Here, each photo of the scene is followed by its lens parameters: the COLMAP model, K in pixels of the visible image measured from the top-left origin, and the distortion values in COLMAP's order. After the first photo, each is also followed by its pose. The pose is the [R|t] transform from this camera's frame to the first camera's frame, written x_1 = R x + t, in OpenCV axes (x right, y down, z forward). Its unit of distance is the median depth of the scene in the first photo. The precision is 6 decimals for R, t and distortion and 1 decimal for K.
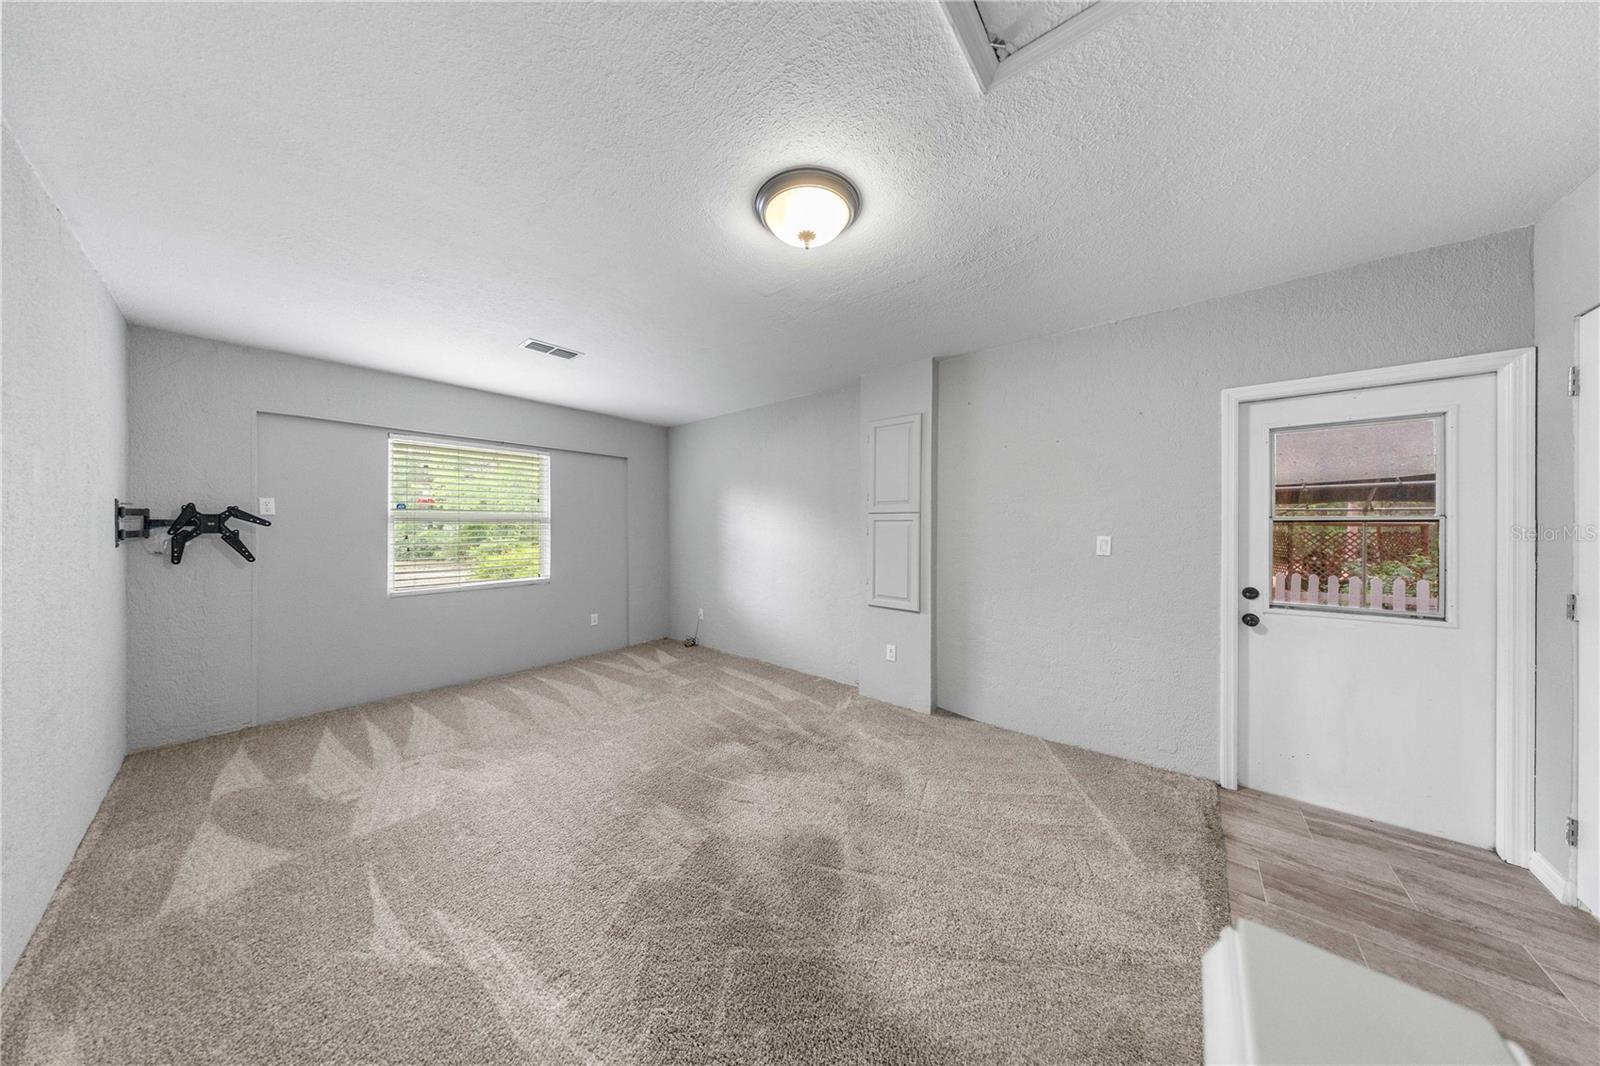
lens RADIAL K [[466.1, 0, 800.0], [0, 466.1, 533.0], [0, 0, 1]] dist [0.001038, 0.000119]
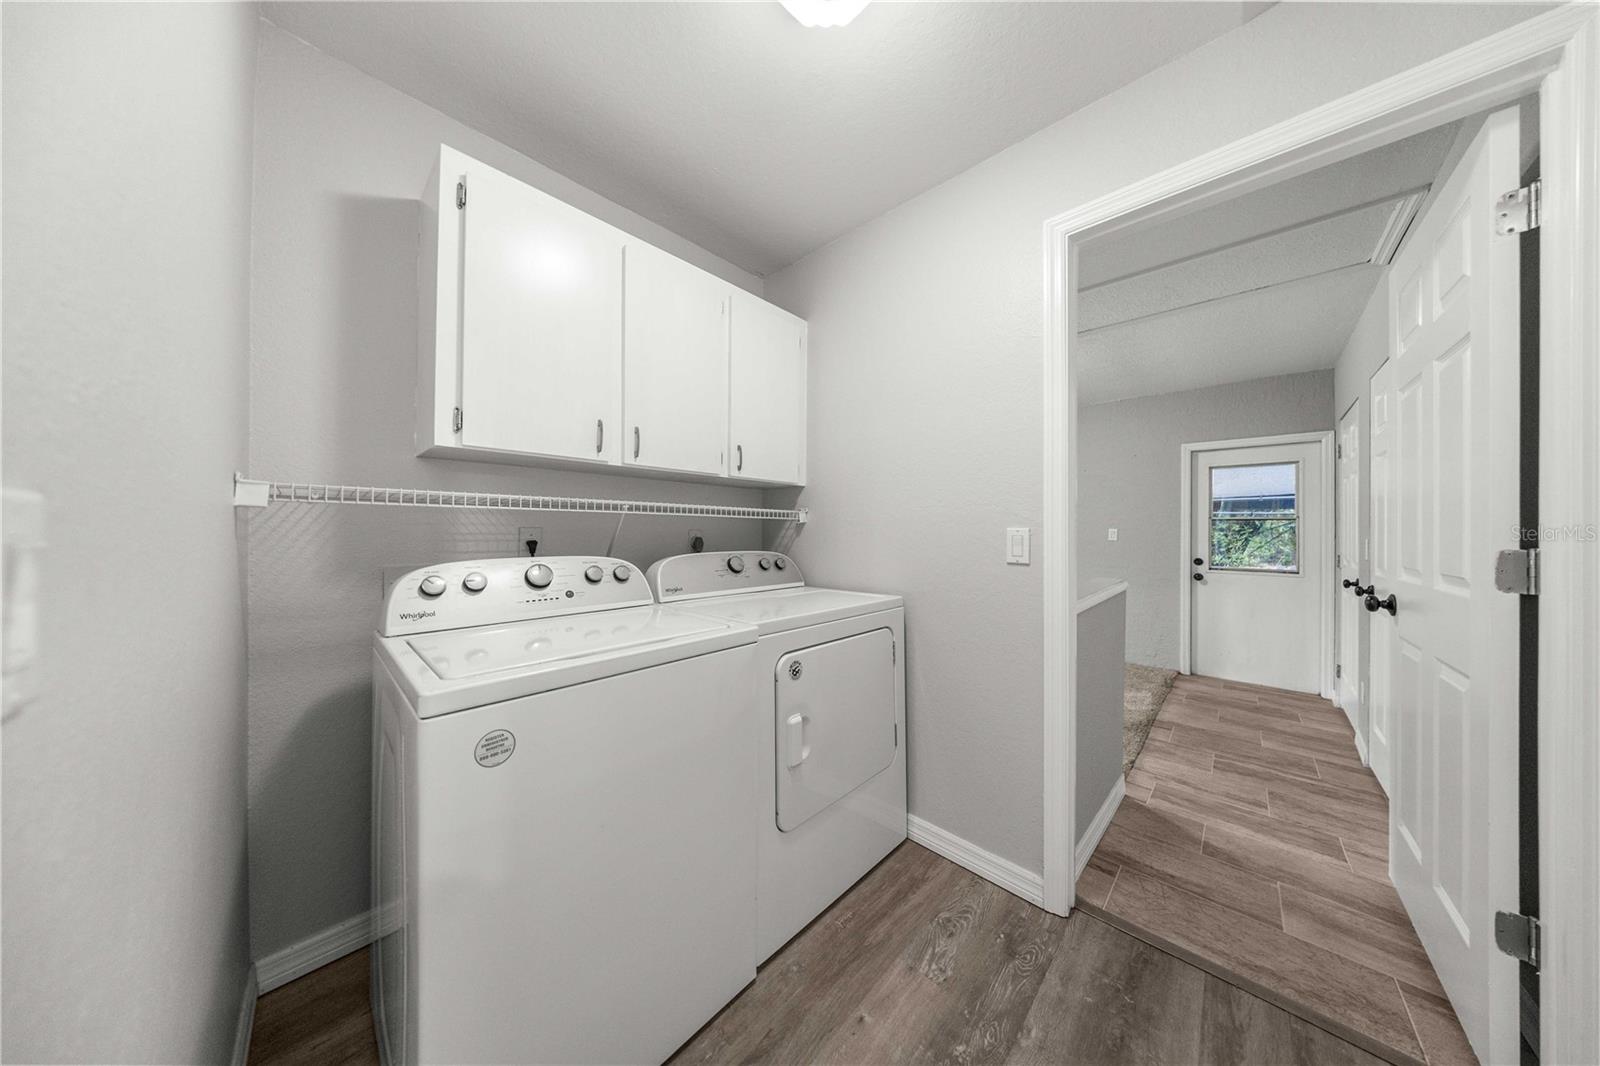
lens RADIAL K [[477.1, 0, 800.0], [0, 477.1, 533.0], [0, 0, 1]] dist [-0.000736, -0.000034]
pose [[0.998348, 0.005483, -0.057201, -0.414909], [-0.005833, 0.999965, -0.005951, 0.042459], [0.057166, 0.006275, 0.998345, -0.862217]]
